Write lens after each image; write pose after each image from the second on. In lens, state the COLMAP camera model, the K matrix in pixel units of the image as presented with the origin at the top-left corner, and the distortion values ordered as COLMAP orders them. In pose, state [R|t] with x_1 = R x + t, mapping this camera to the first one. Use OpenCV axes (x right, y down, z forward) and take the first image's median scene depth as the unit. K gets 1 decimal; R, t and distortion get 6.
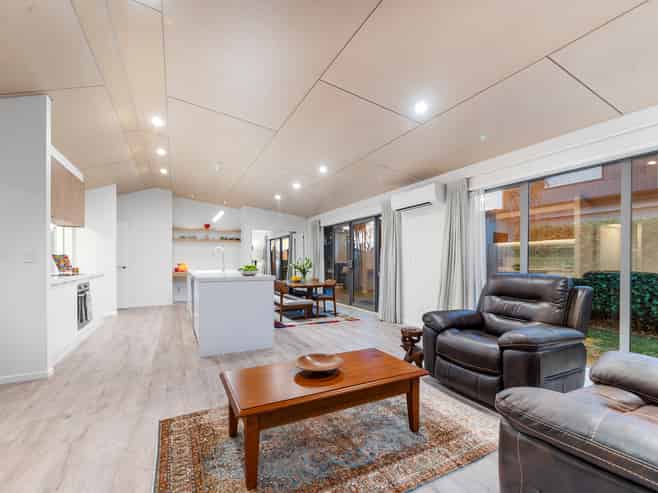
lens RADIAL K [[295.9, 0, 332.1], [0, 295.9, 260.8], [0, 0, 1]] dist [-0.015885, -0.000056]
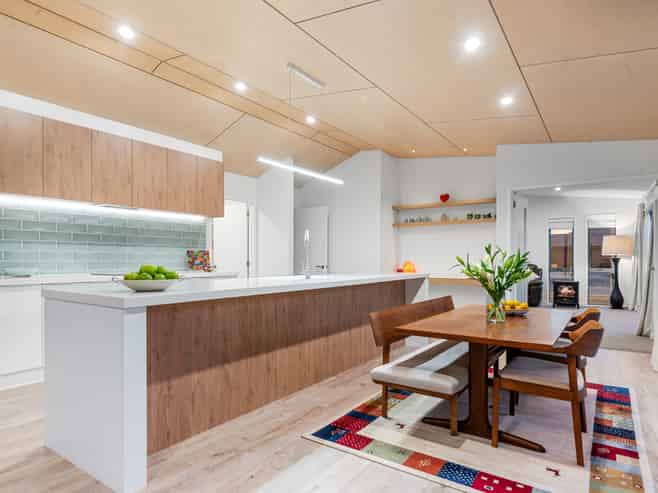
lens RADIAL K [[398.2, 0, 331.4], [0, 398.2, 250.4], [0, 0, 1]] dist [0.028825, 0.000596]
pose [[0.468762, -0.016335, -0.883173, 0.161258], [-0.002332, 0.999803, -0.019730, 0.001570], [0.883321, 0.011308, 0.468632, 0.442410]]
